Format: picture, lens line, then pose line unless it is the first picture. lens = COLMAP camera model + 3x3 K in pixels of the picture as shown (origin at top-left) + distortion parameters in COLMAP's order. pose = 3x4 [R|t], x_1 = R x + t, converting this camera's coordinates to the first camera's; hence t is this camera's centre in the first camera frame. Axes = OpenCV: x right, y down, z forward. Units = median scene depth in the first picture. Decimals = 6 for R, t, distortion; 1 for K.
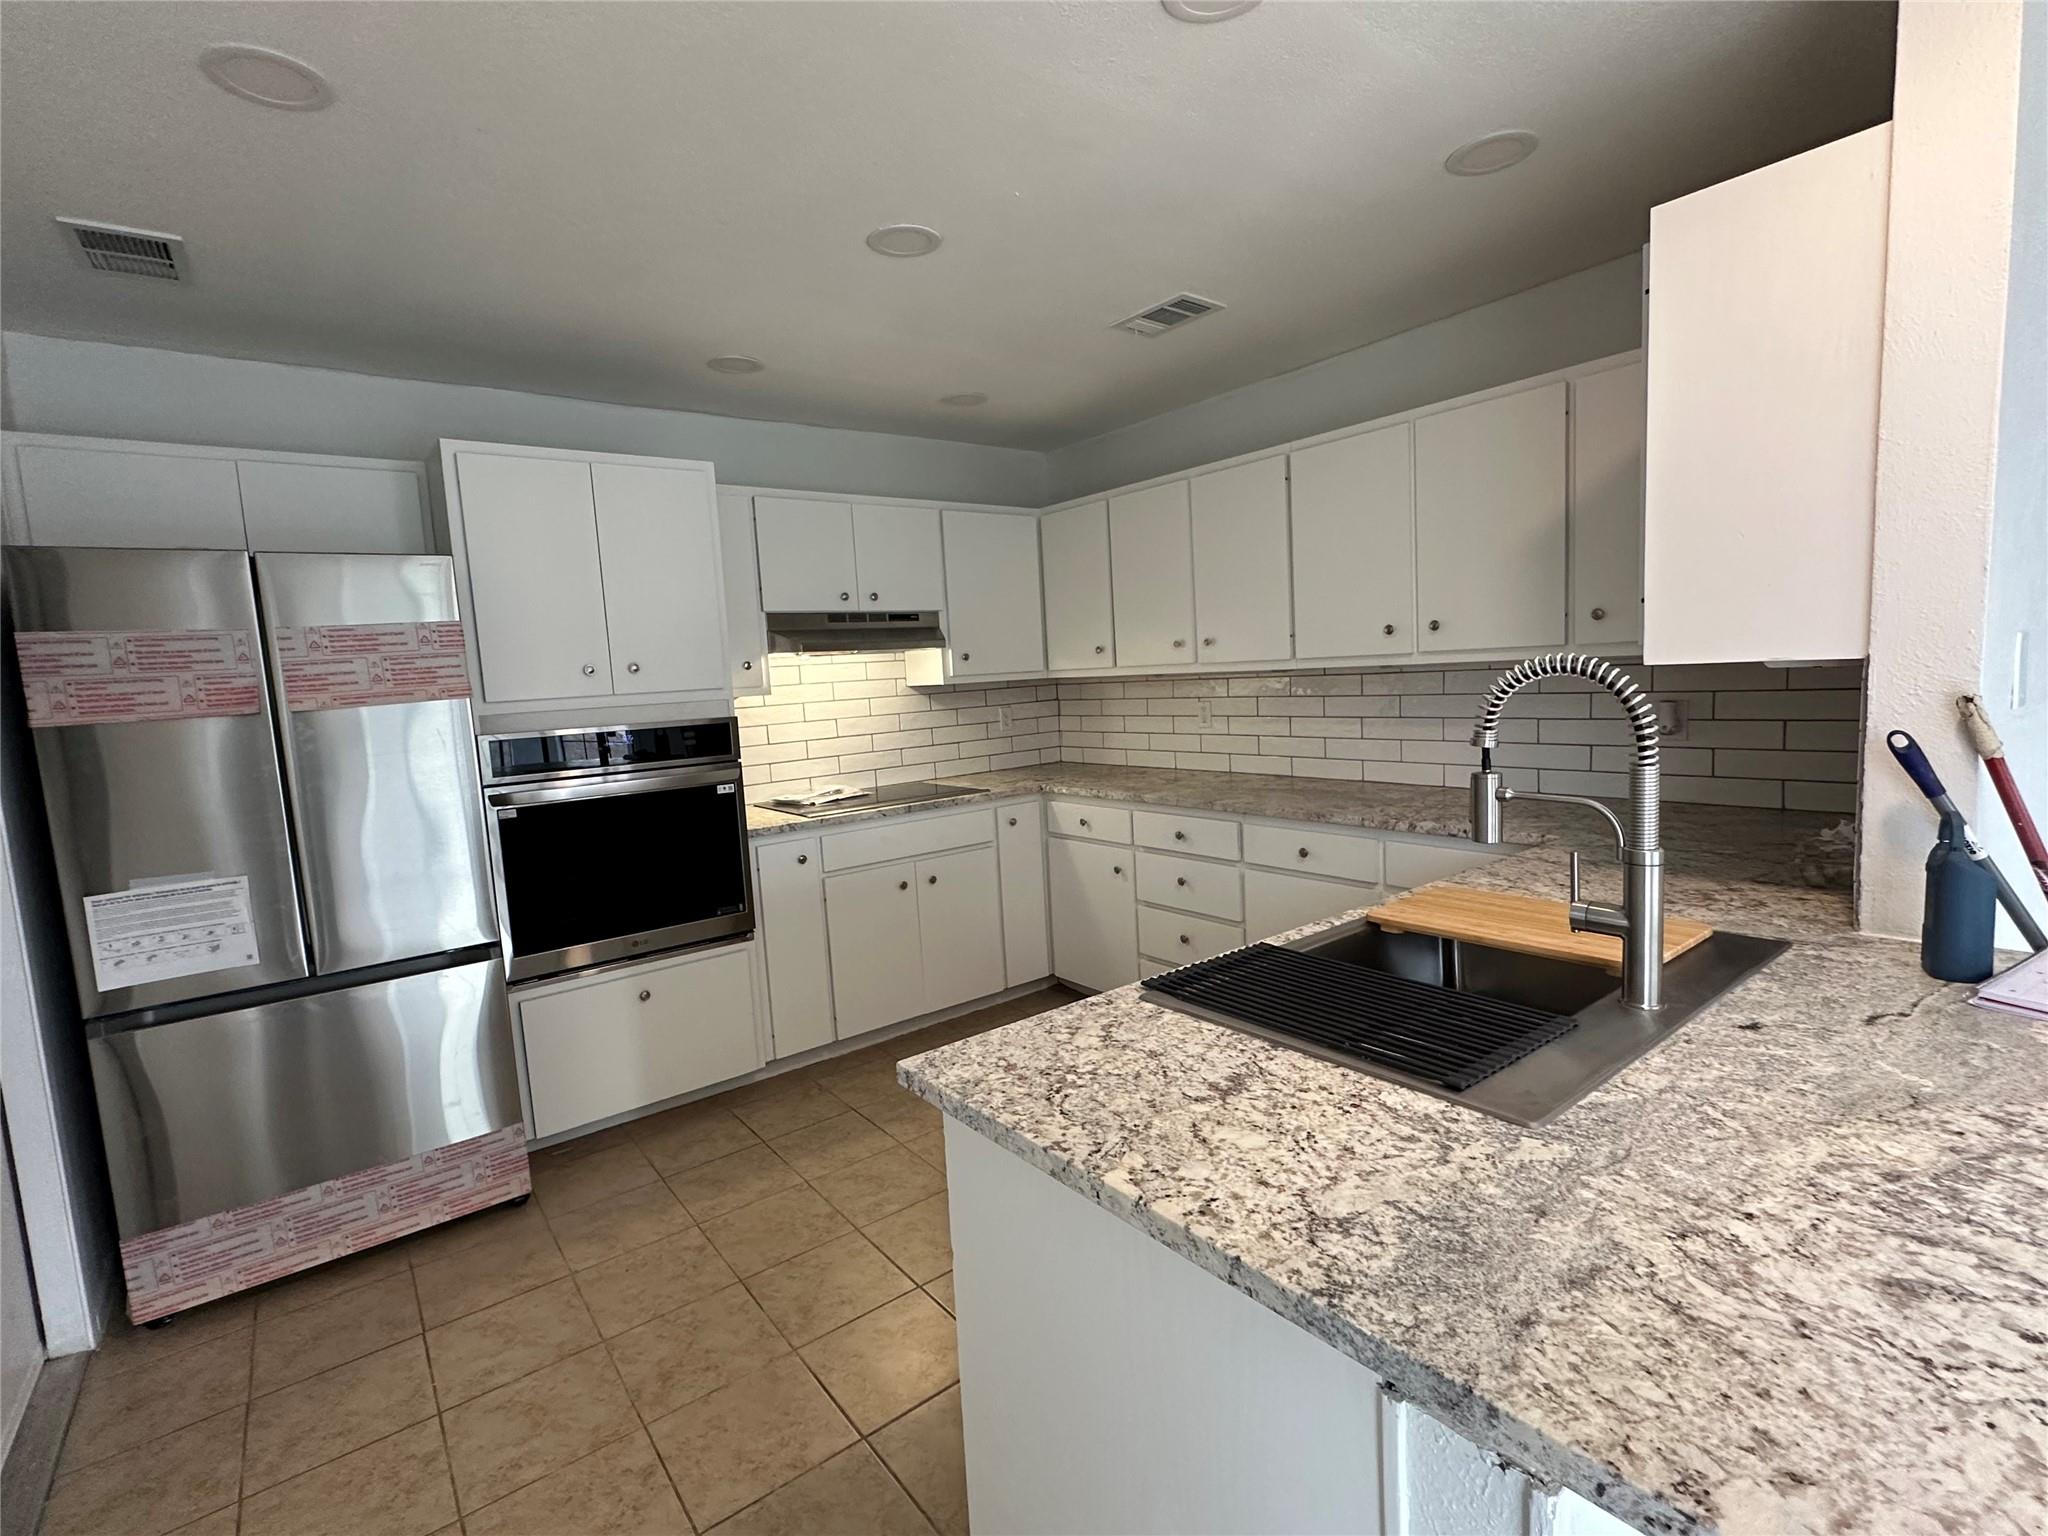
lens RADIAL K [[954.2, 0, 1025.0], [0, 954.2, 769.1], [0, 0, 1]] dist [-0.000200, 0.000459]
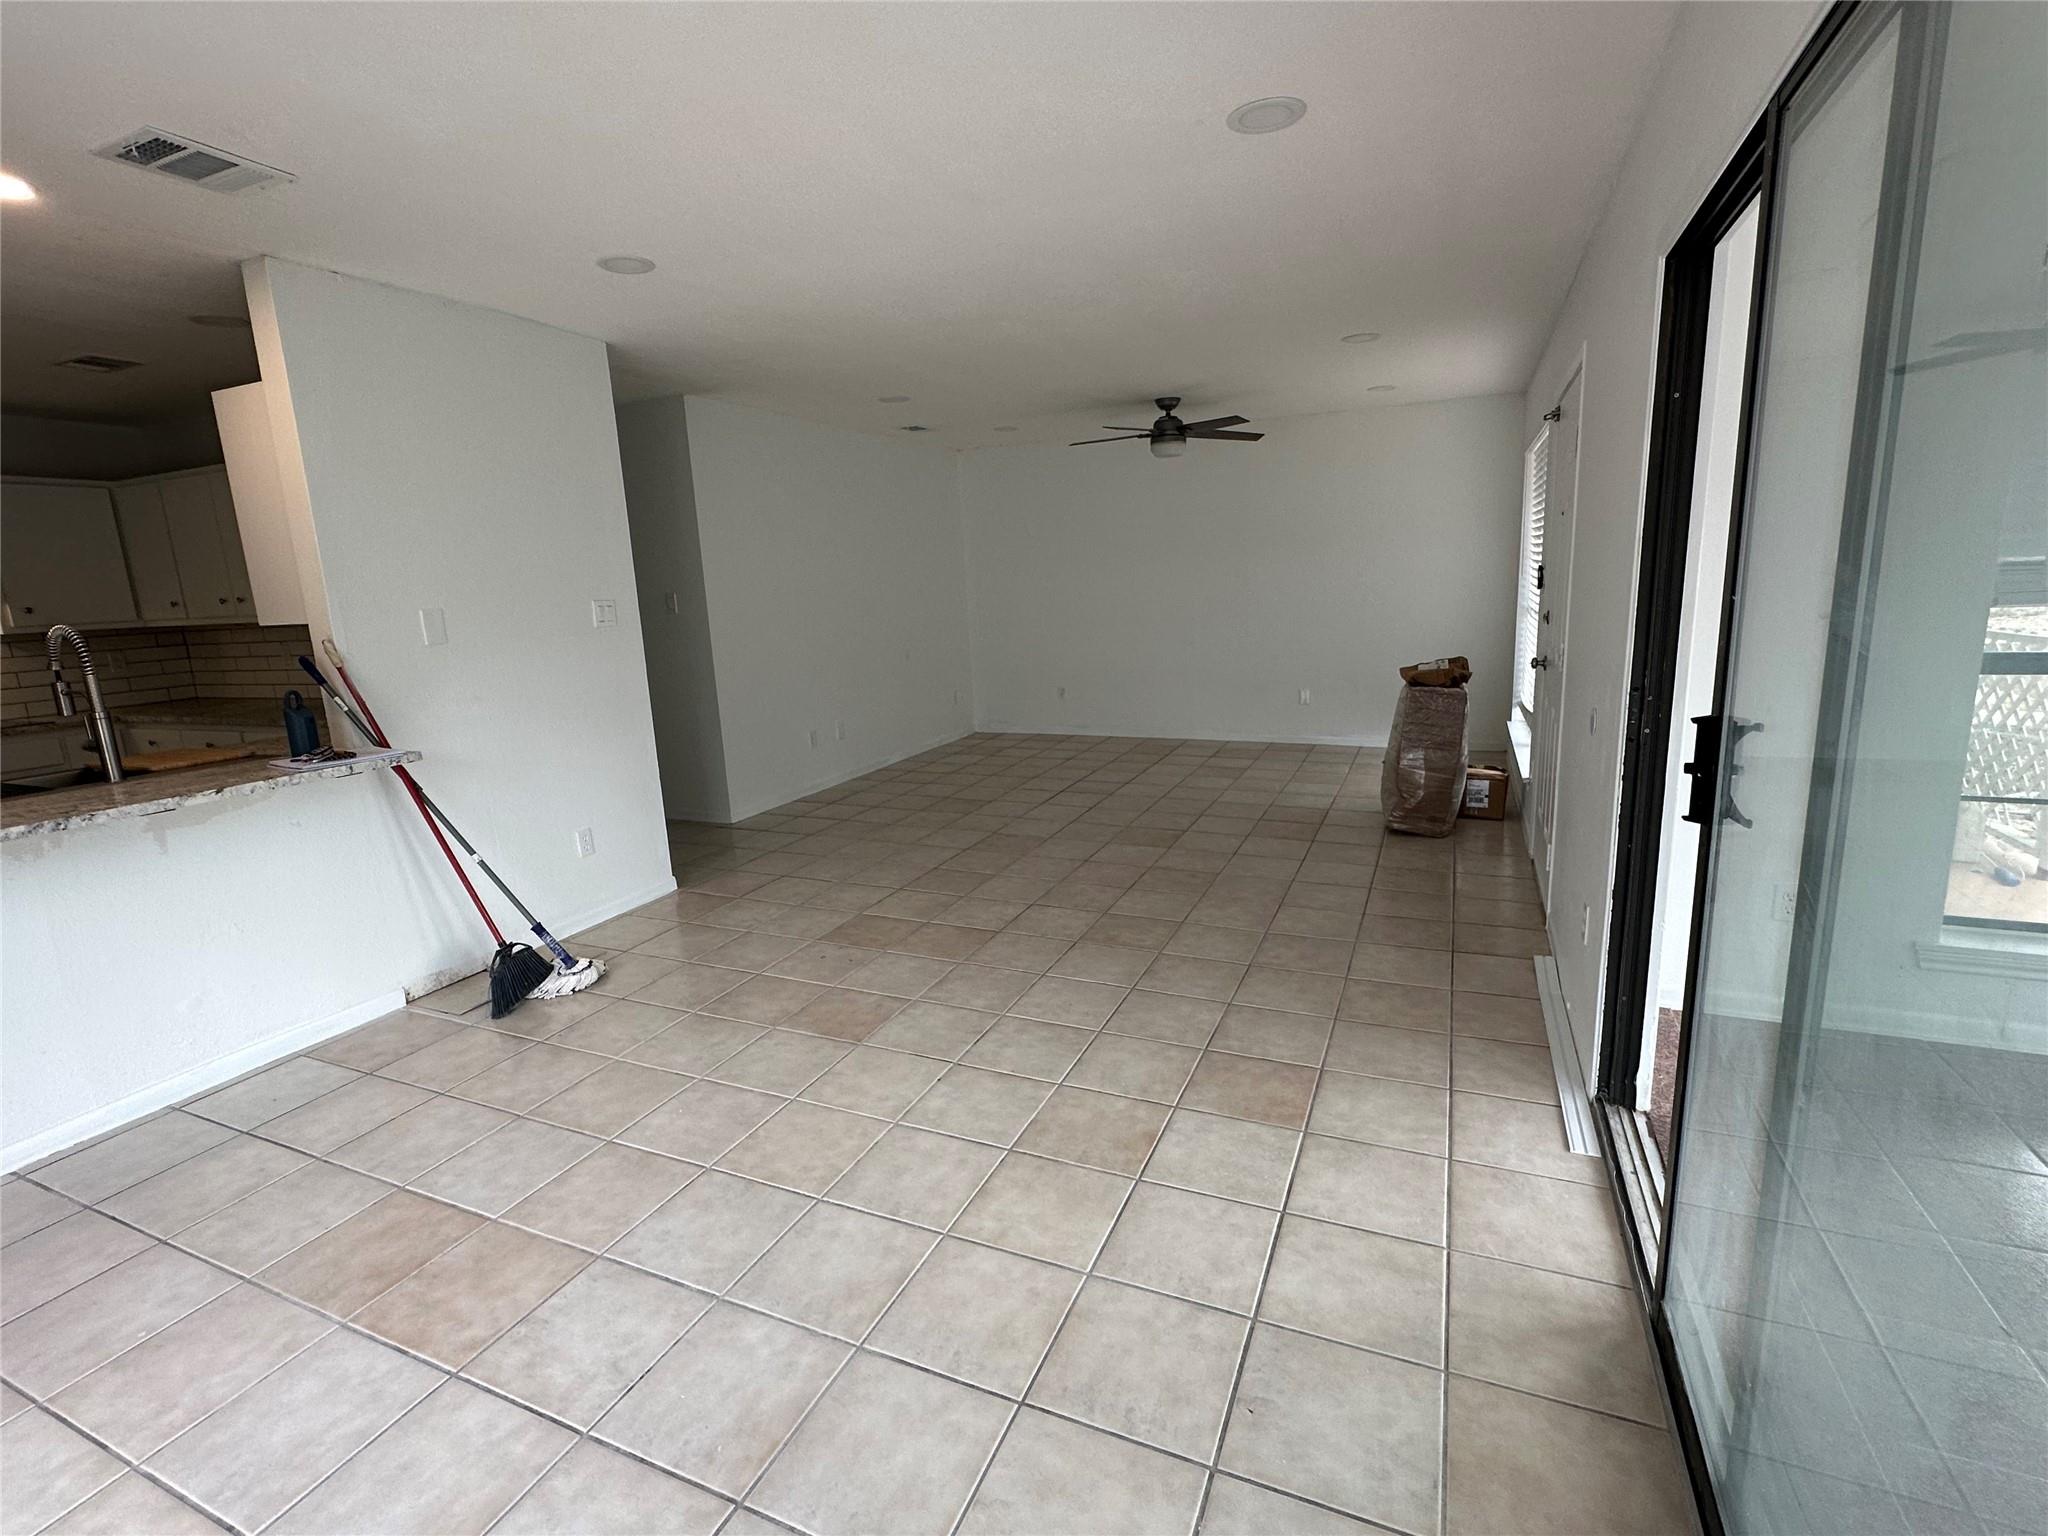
lens RADIAL K [[954.2, 0, 1021.0], [0, 954.2, 768.8], [0, 0, 1]] dist [-0.000200, 0.000459]
pose [[0.882491, -0.078325, 0.463762, 0.425739], [0.047706, 0.995857, 0.077412, 0.041163], [-0.467904, -0.046191, 0.882571, -0.574095]]
